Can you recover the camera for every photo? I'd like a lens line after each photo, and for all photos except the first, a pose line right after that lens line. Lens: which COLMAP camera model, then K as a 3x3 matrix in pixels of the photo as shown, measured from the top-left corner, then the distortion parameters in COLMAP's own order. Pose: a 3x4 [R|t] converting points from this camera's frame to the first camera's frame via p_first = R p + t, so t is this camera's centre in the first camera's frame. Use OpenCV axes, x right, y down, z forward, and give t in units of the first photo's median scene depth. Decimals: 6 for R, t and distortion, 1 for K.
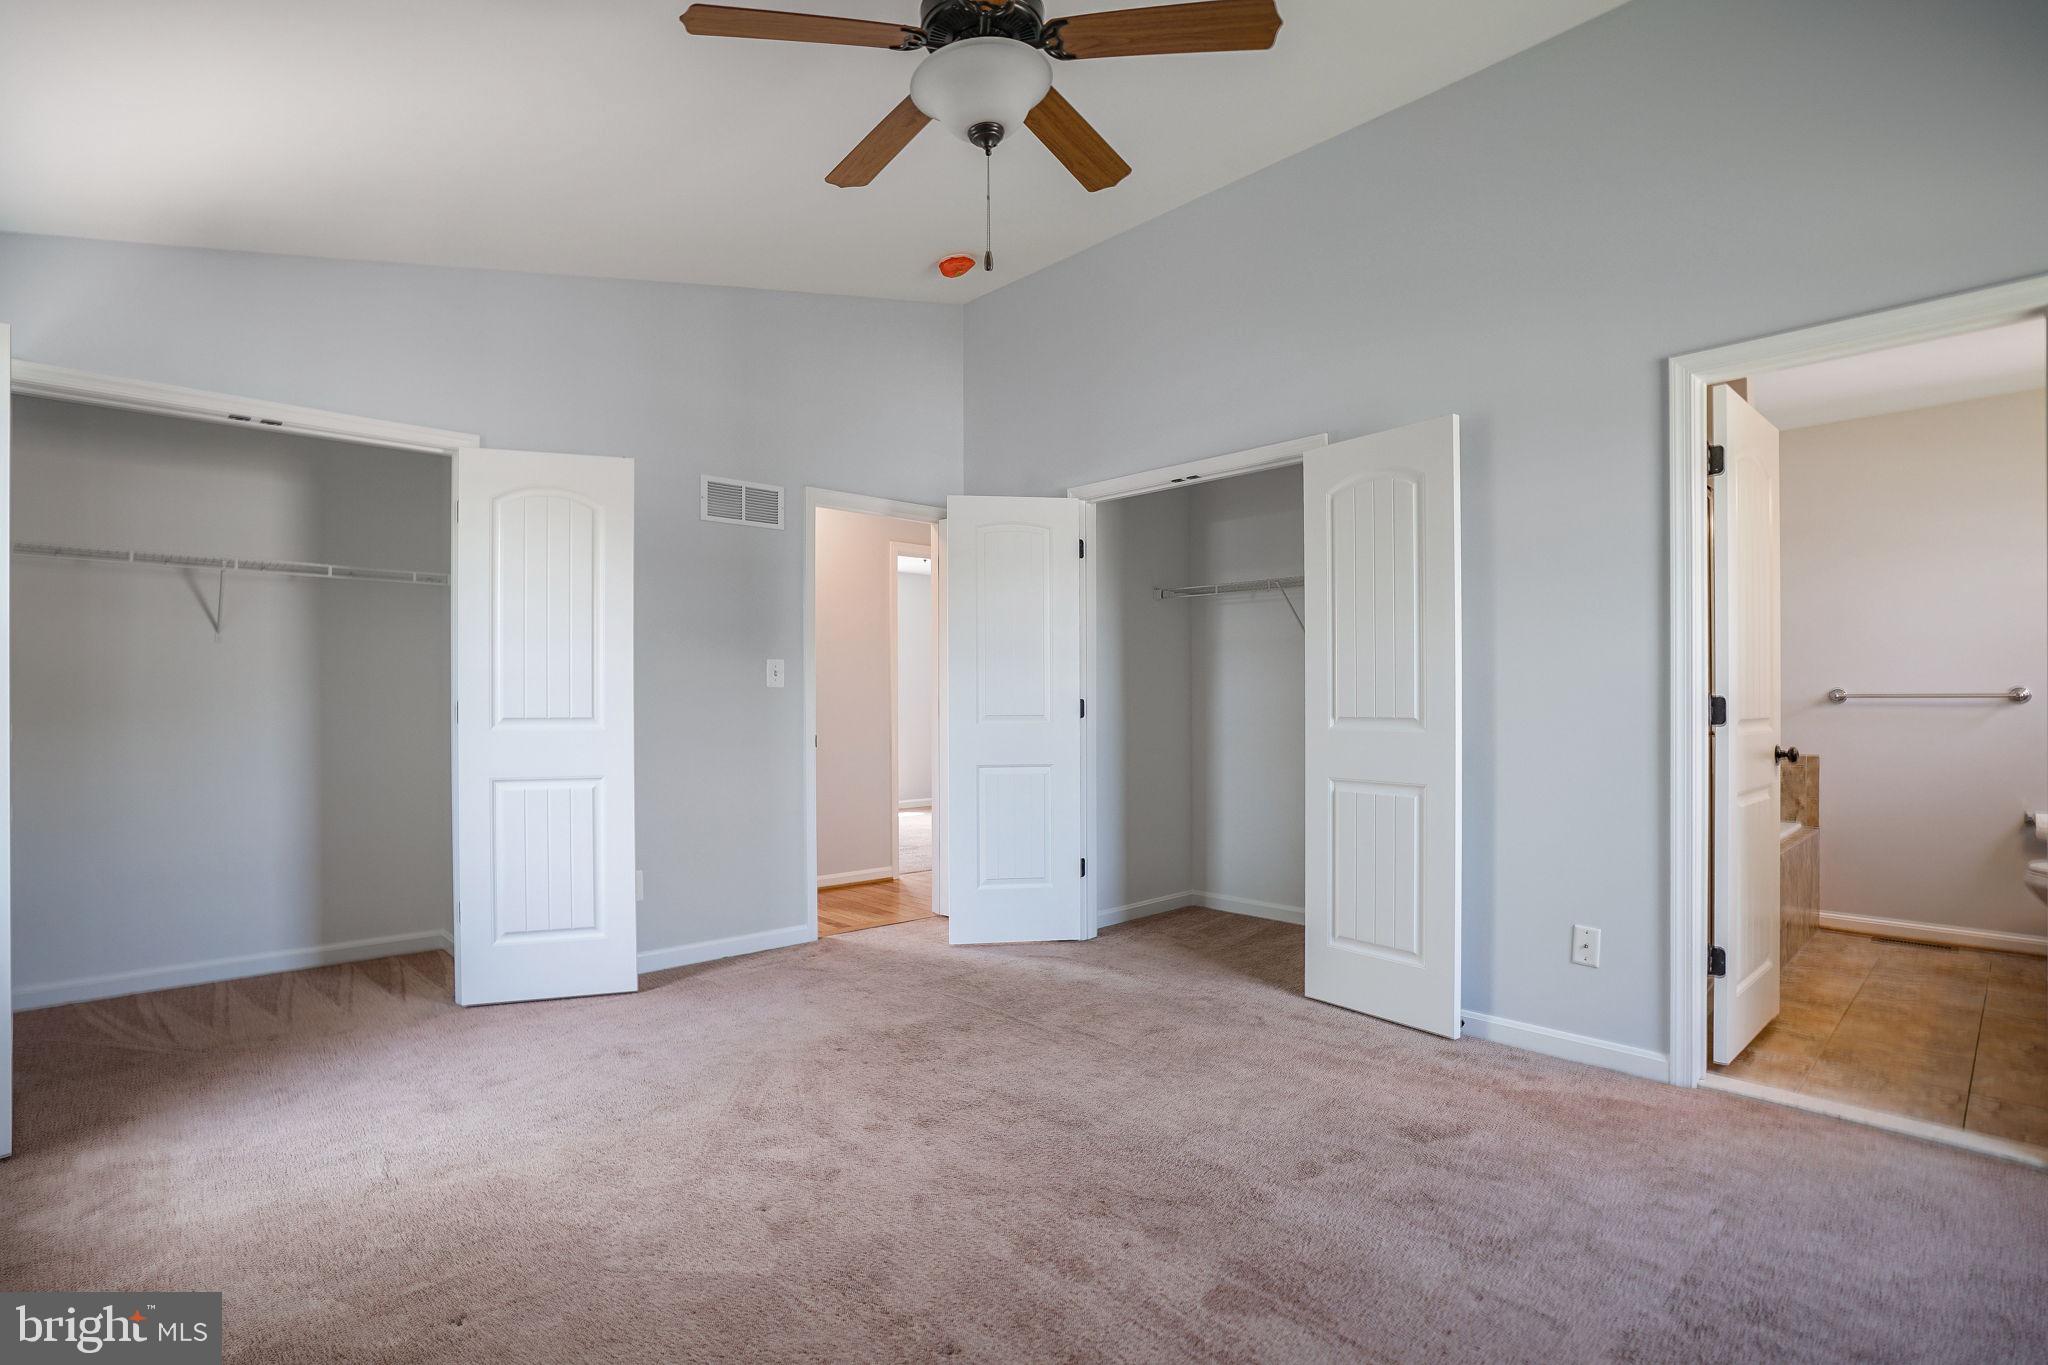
lens RADIAL K [[971.1, 0, 1009.0], [0, 971.1, 707.9], [0, 0, 1]] dist [-0.040338, 0.008324]
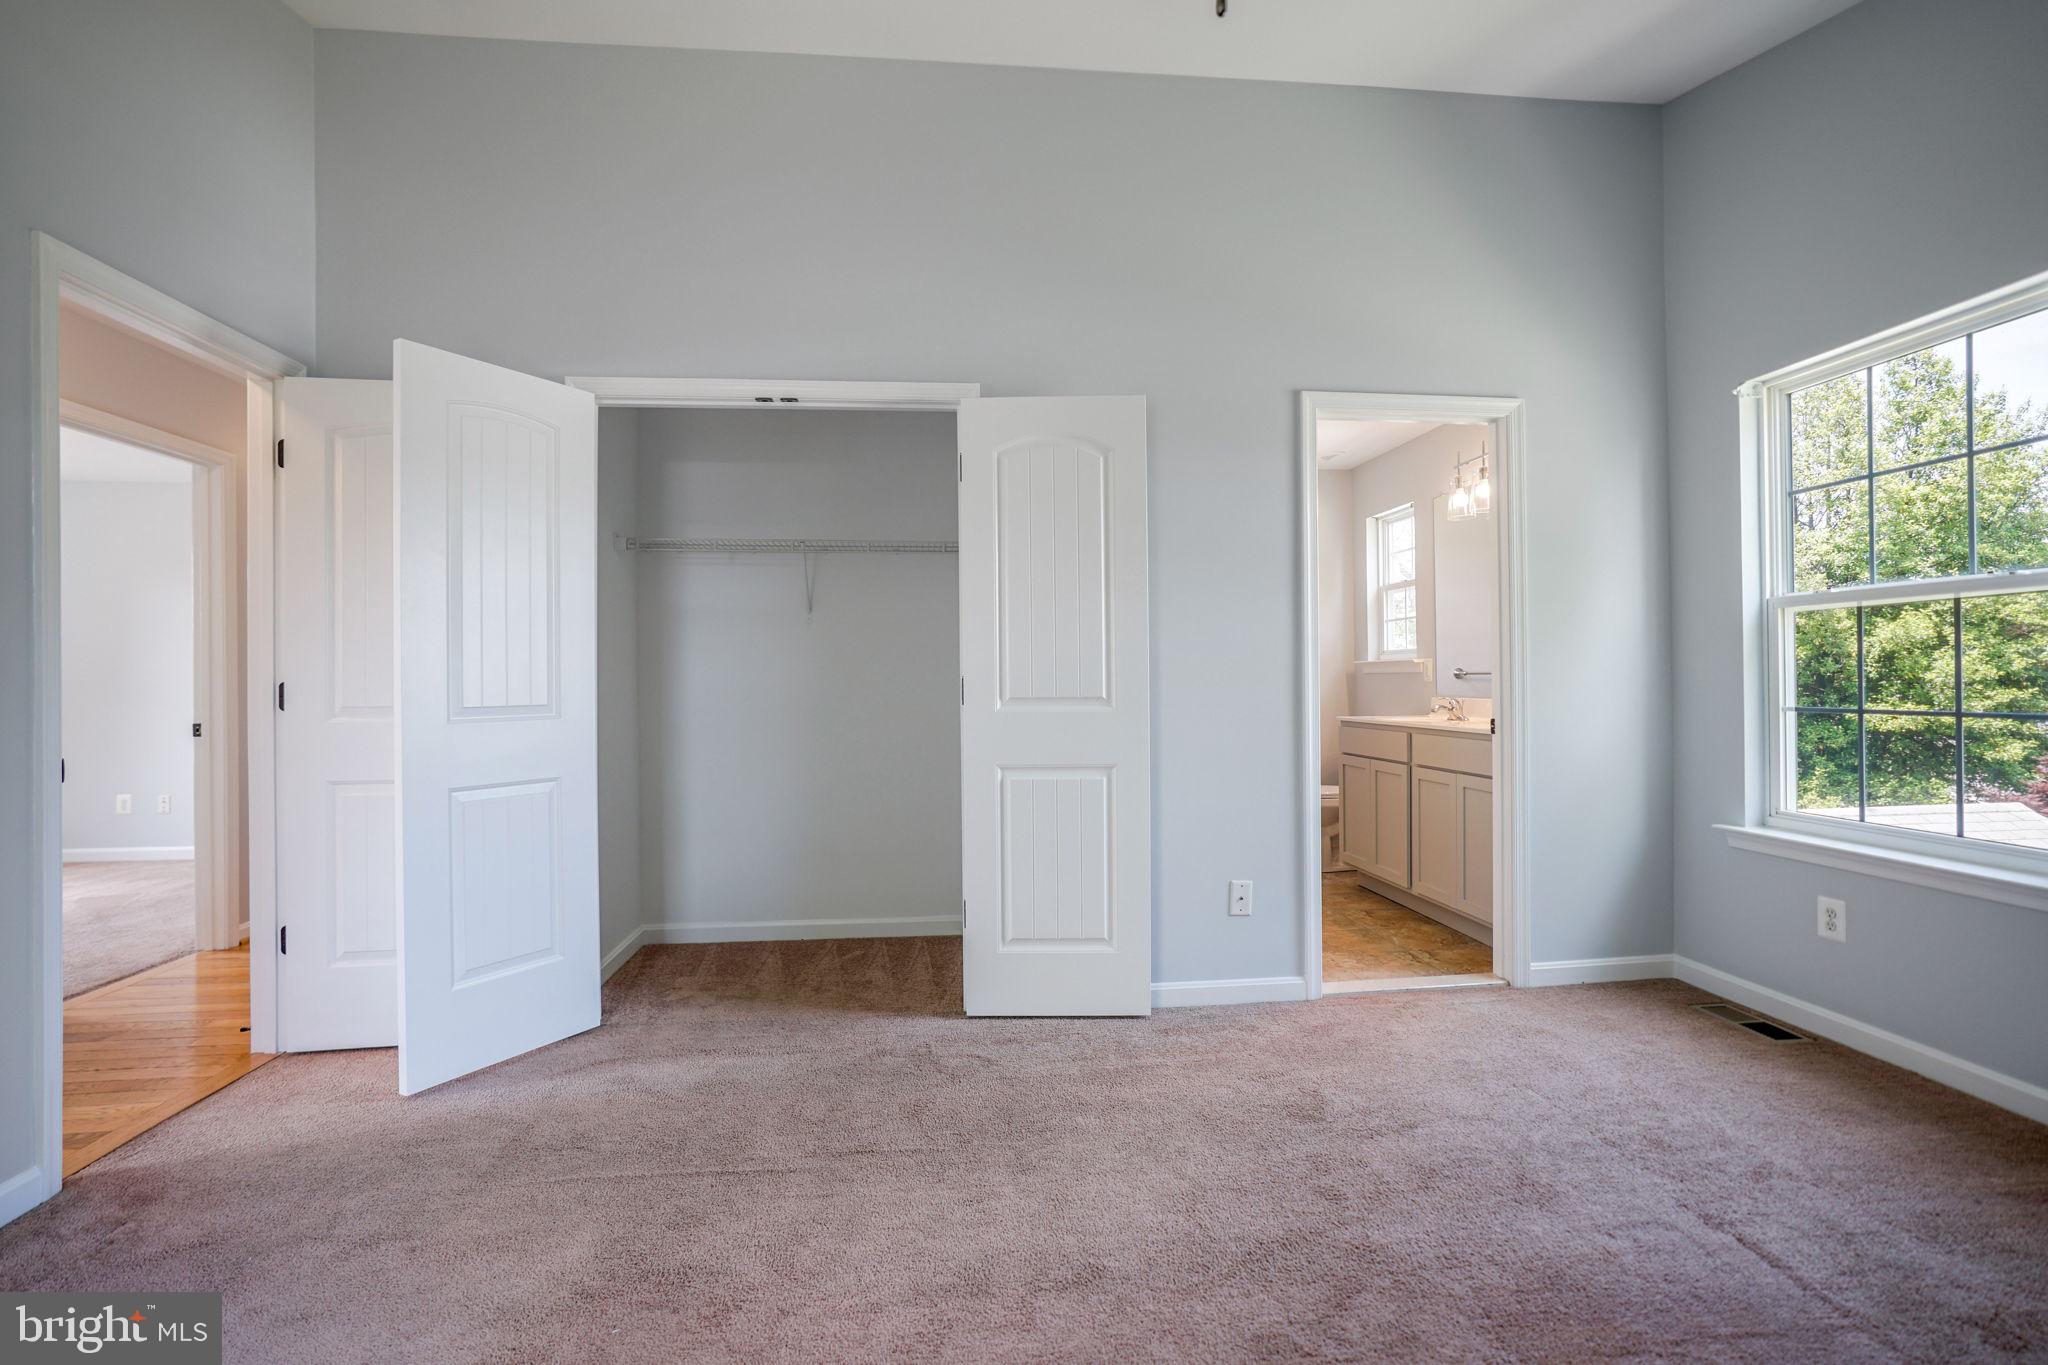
lens RADIAL K [[954.8, 0, 1087.2], [0, 954.8, 674.2], [0, 0, 1]] dist [-0.048896, 0.023122]
pose [[0.599779, 0.002466, 0.800162, -0.334063], [0.014657, 0.999794, -0.014067, 0.001098], [-0.800031, 0.020165, 0.599619, 0.403603]]
